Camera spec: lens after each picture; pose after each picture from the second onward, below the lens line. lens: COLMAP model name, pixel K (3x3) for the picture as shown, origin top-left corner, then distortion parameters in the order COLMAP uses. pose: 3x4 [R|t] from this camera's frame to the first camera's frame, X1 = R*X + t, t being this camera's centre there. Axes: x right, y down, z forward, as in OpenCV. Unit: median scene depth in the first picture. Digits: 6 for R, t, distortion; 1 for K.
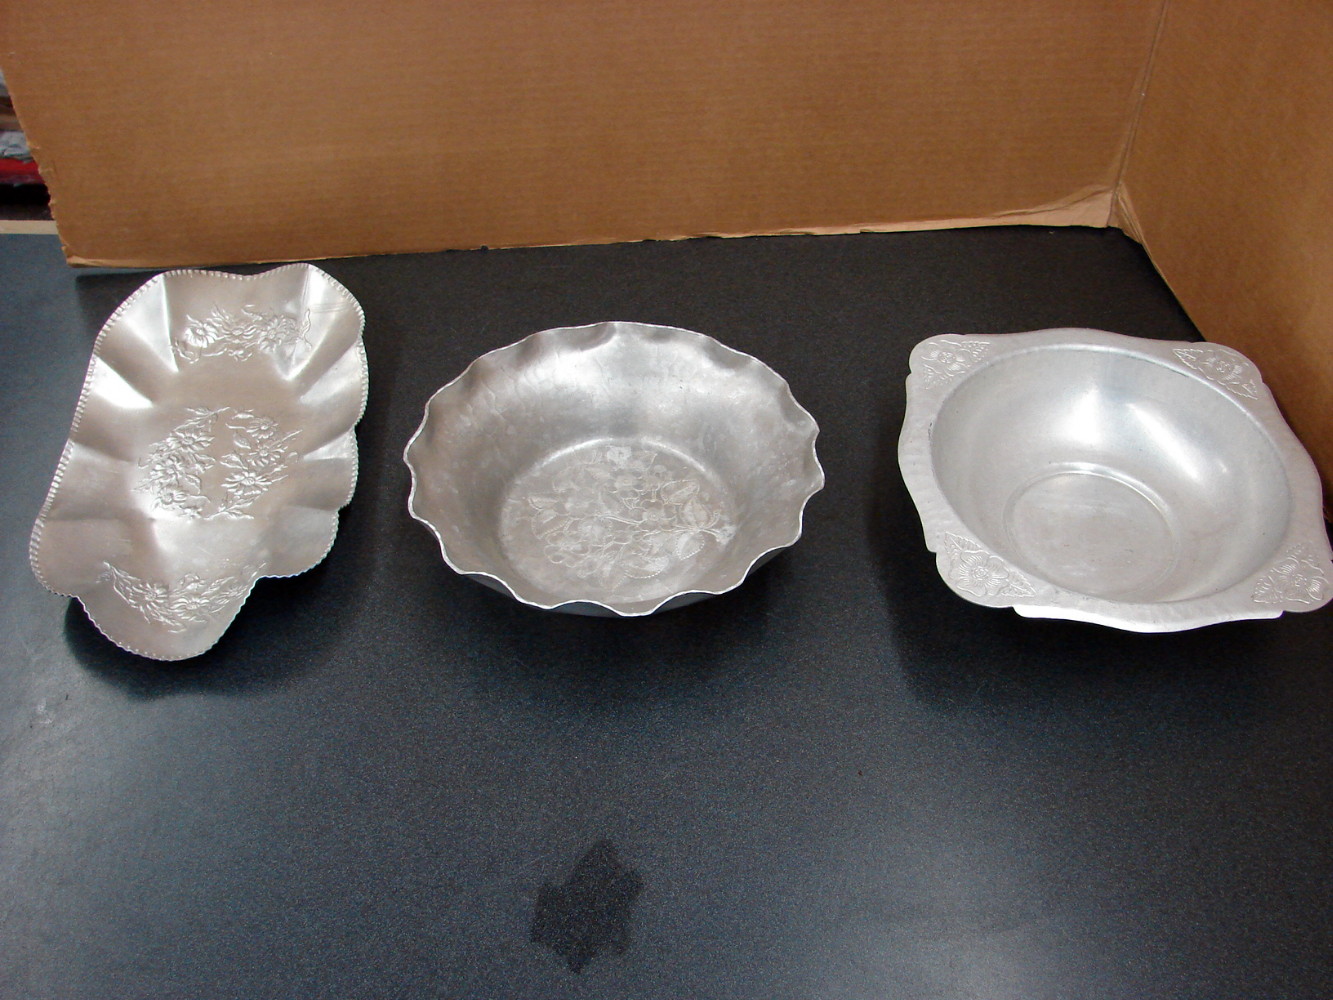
lens RADIAL K [[1424.7, 0, 666.5], [0, 1424.7, 500.0], [0, 0, 1]] dist [-0.220862, 0.258241]
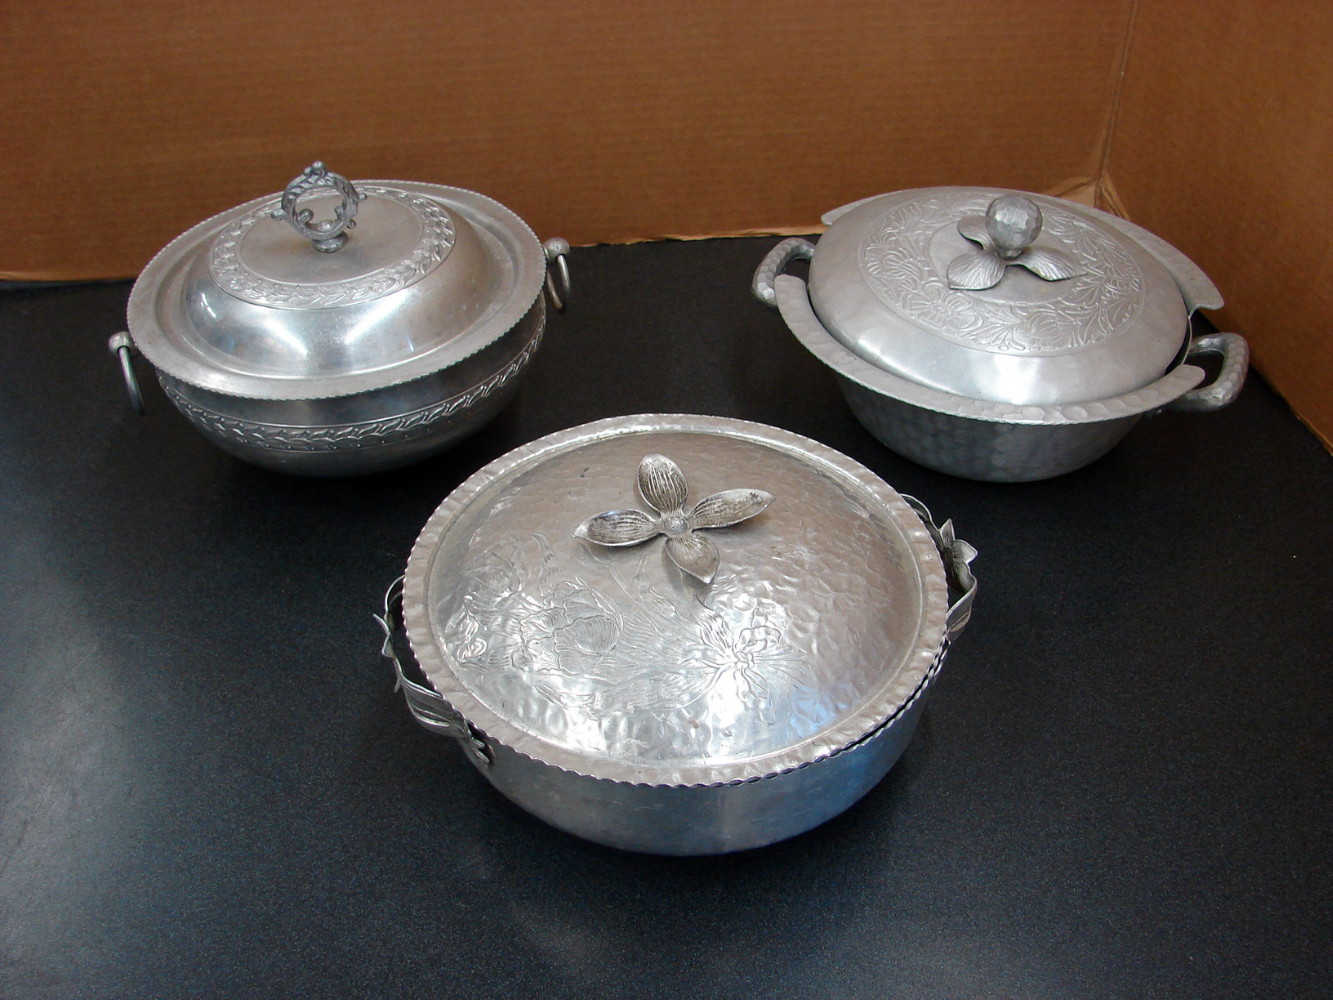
lens RADIAL K [[1420.9, 0, 670.0], [0, 1420.9, 508.4], [0, 0, 1]] dist [-0.219843, 0.253271]
pose [[0.999451, -0.025790, 0.020784, 0.010615], [0.028027, 0.992888, -0.115707, 0.133106], [-0.017652, 0.116226, 0.993066, 0.134346]]
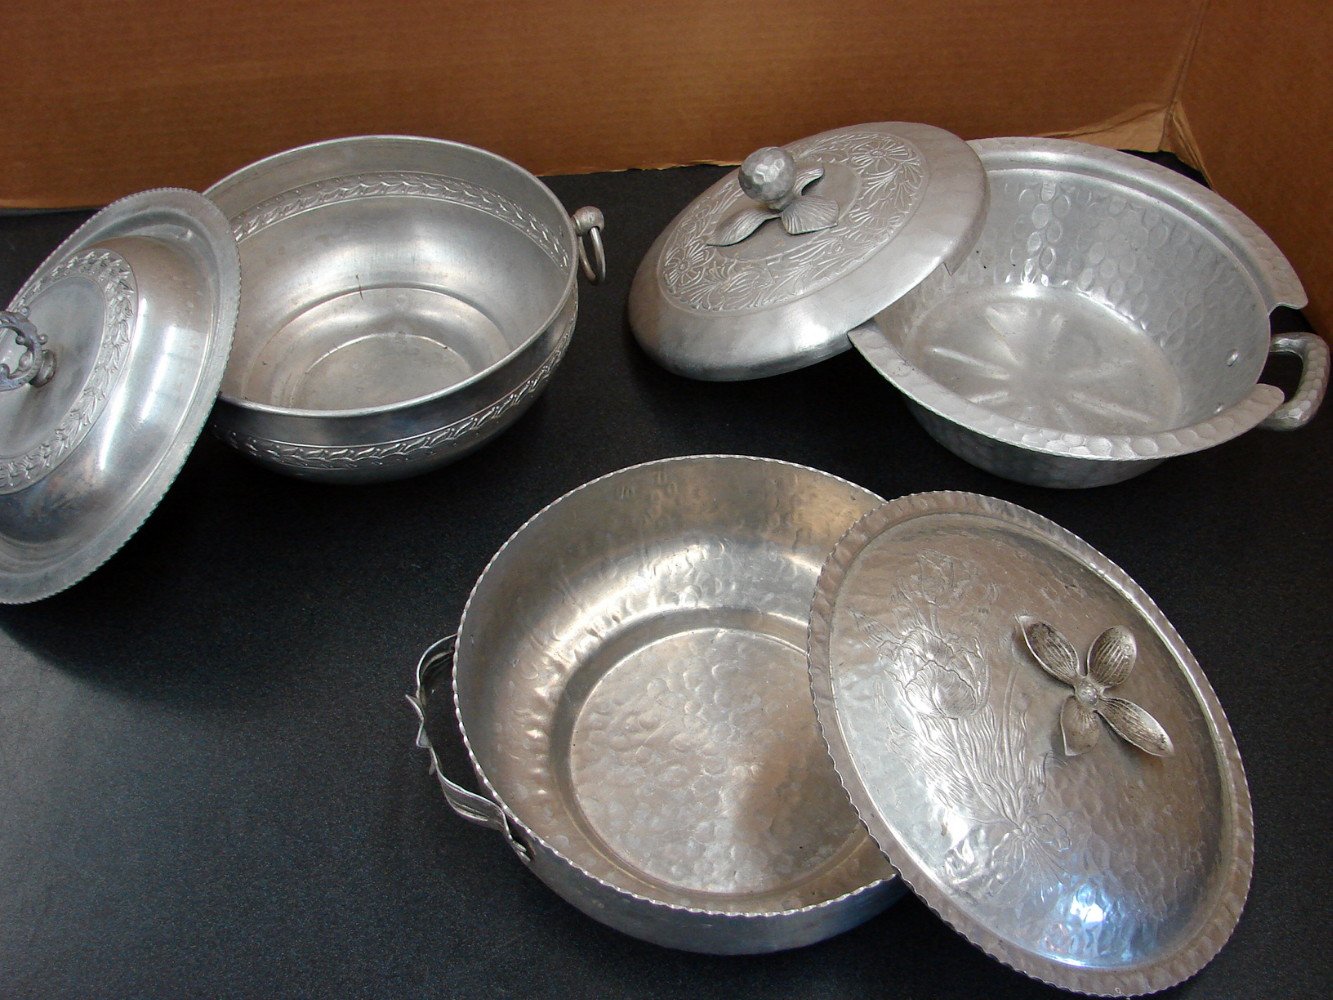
lens RADIAL K [[1424.7, 0, 666.5], [0, 1424.7, 500.0], [0, 0, 1]] dist [-0.220862, 0.258241]
pose [[0.999794, -0.010735, 0.017233, -0.012597], [0.009761, 0.998403, 0.055645, -0.040584], [-0.017803, -0.055465, 0.998302, 0.178368]]
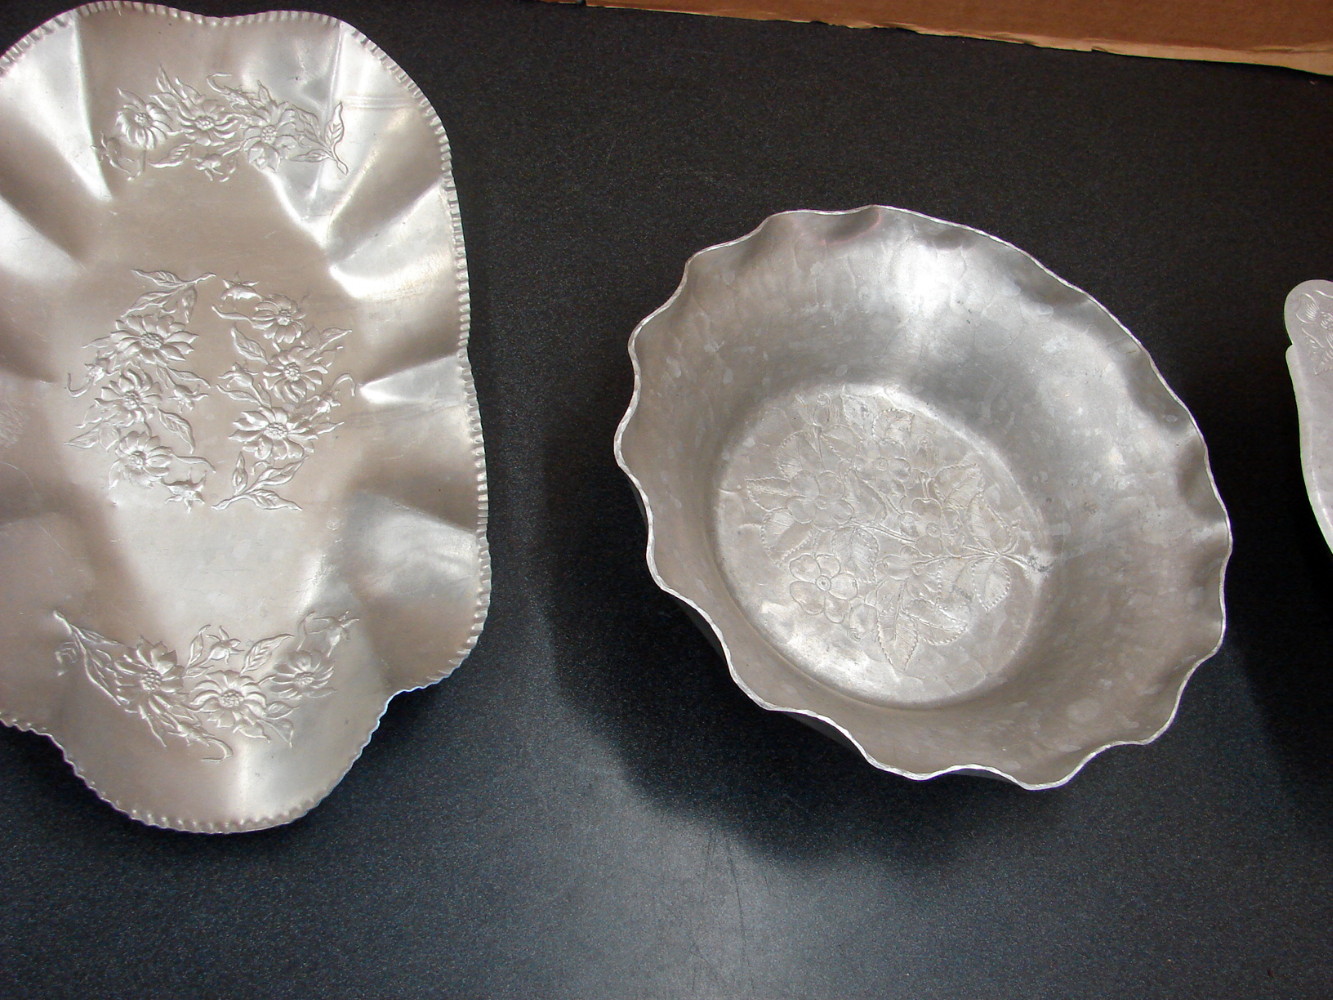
lens RADIAL K [[1420.9, 0, 670.0], [0, 1420.9, 508.4], [0, 0, 1]] dist [-0.219843, 0.253271]
pose [[0.963789, 0.038758, 0.263833, -0.333460], [-0.110022, 0.959042, 0.261024, -0.172813], [-0.242910, -0.280600, 0.928579, 0.471530]]
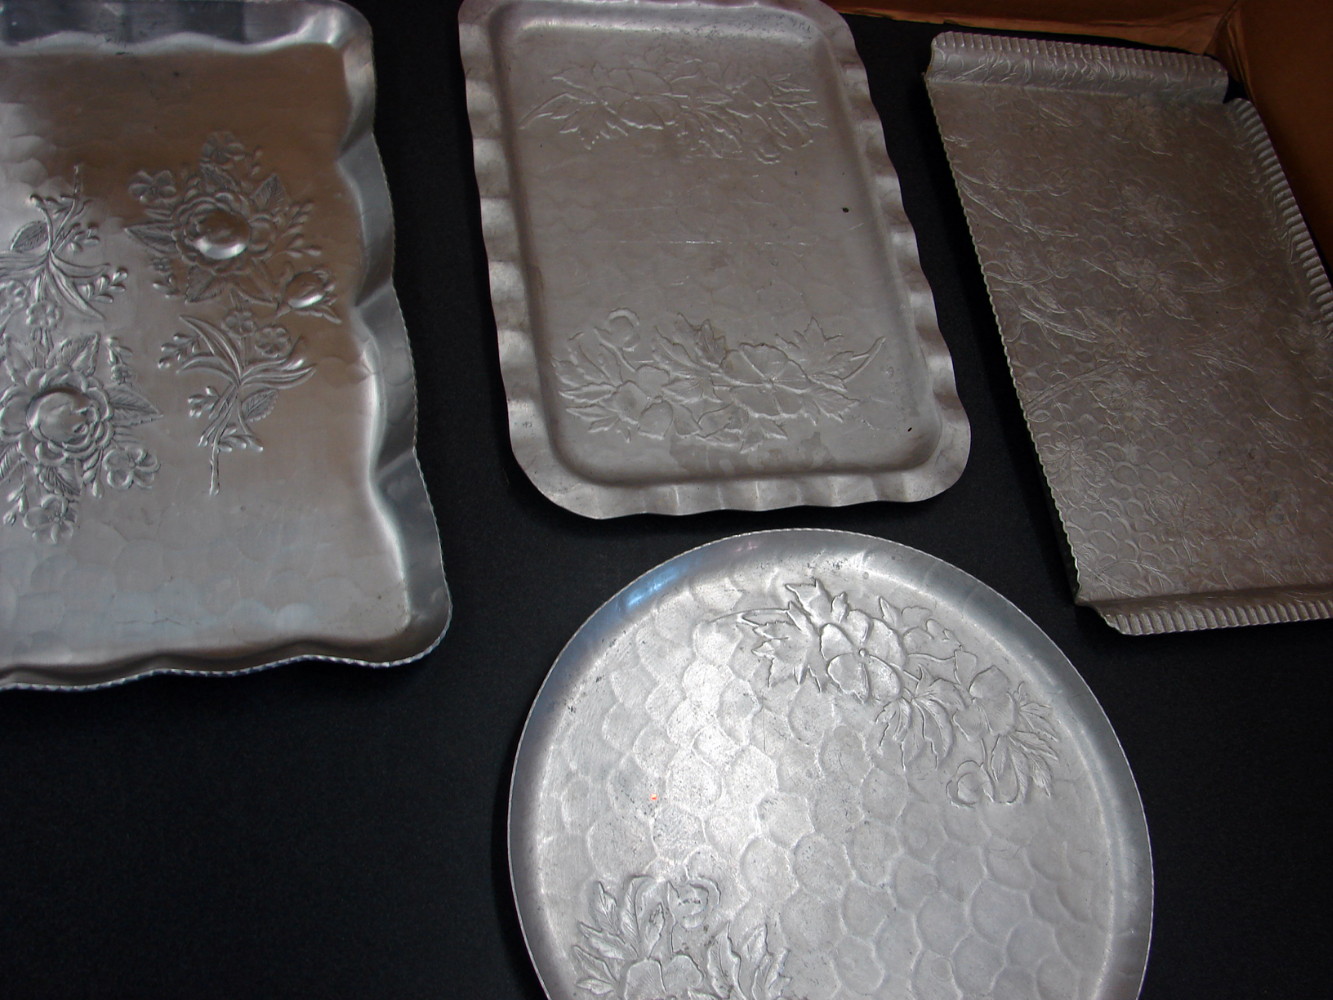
lens RADIAL K [[1420.9, 0, 670.0], [0, 1420.9, 508.4], [0, 0, 1]] dist [-0.219843, 0.253271]
pose [[0.970788, 0.050367, 0.234594, -0.272950], [-0.120563, 0.947726, 0.295432, -0.192149], [-0.207451, -0.315085, 0.926113, 0.252698]]
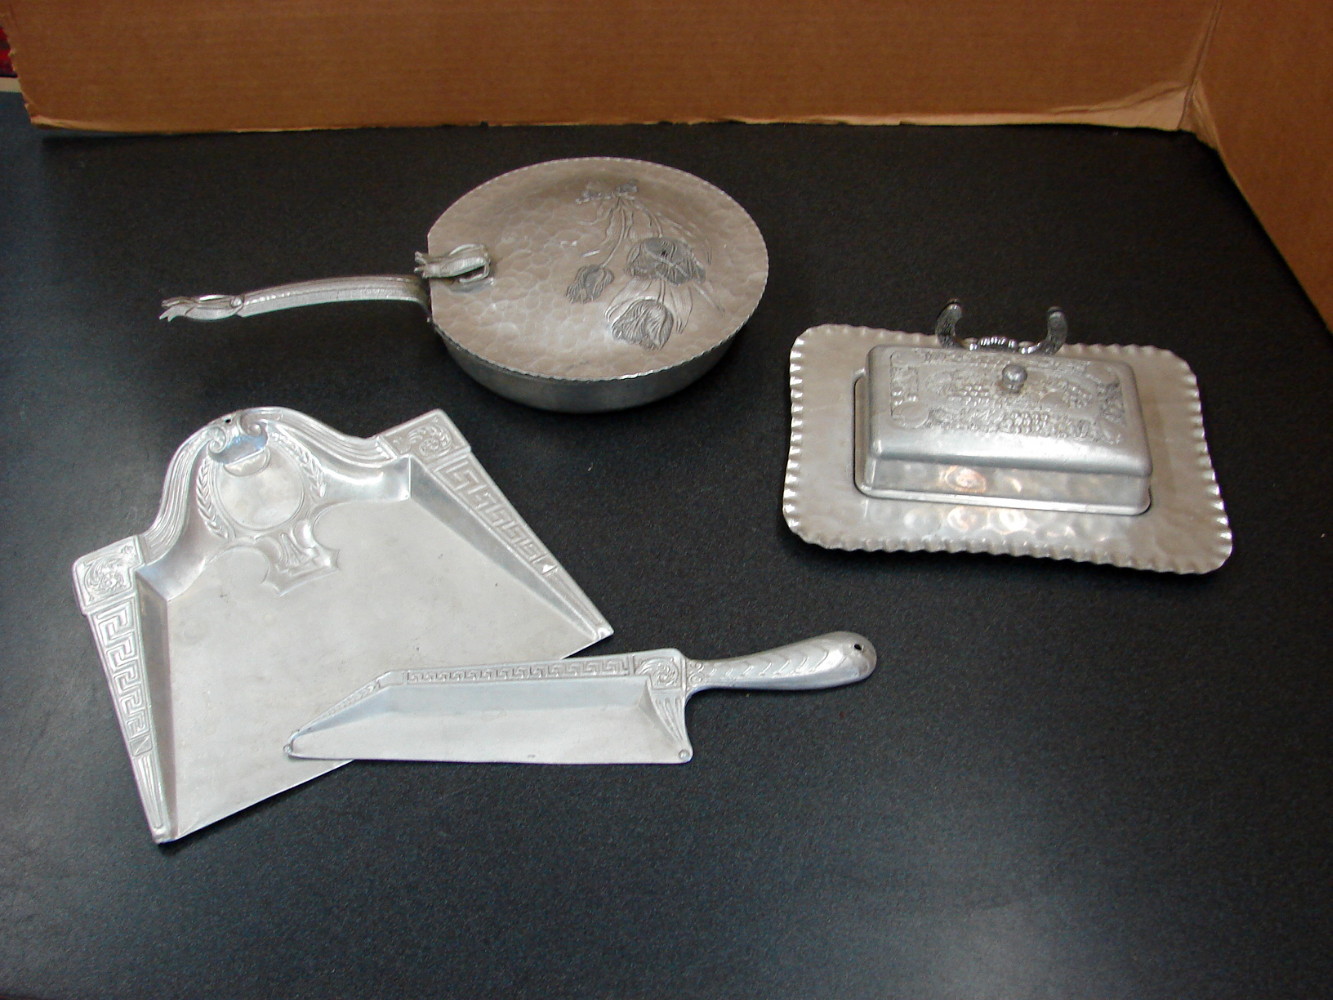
lens RADIAL K [[1420.9, 0, 670.0], [0, 1420.9, 508.4], [0, 0, 1]] dist [-0.219843, 0.253271]
pose [[0.997467, 0.051658, -0.048901, 0.064662], [-0.049510, 0.997797, 0.044166, 0.032451], [0.051075, -0.041633, 0.997827, 0.128144]]
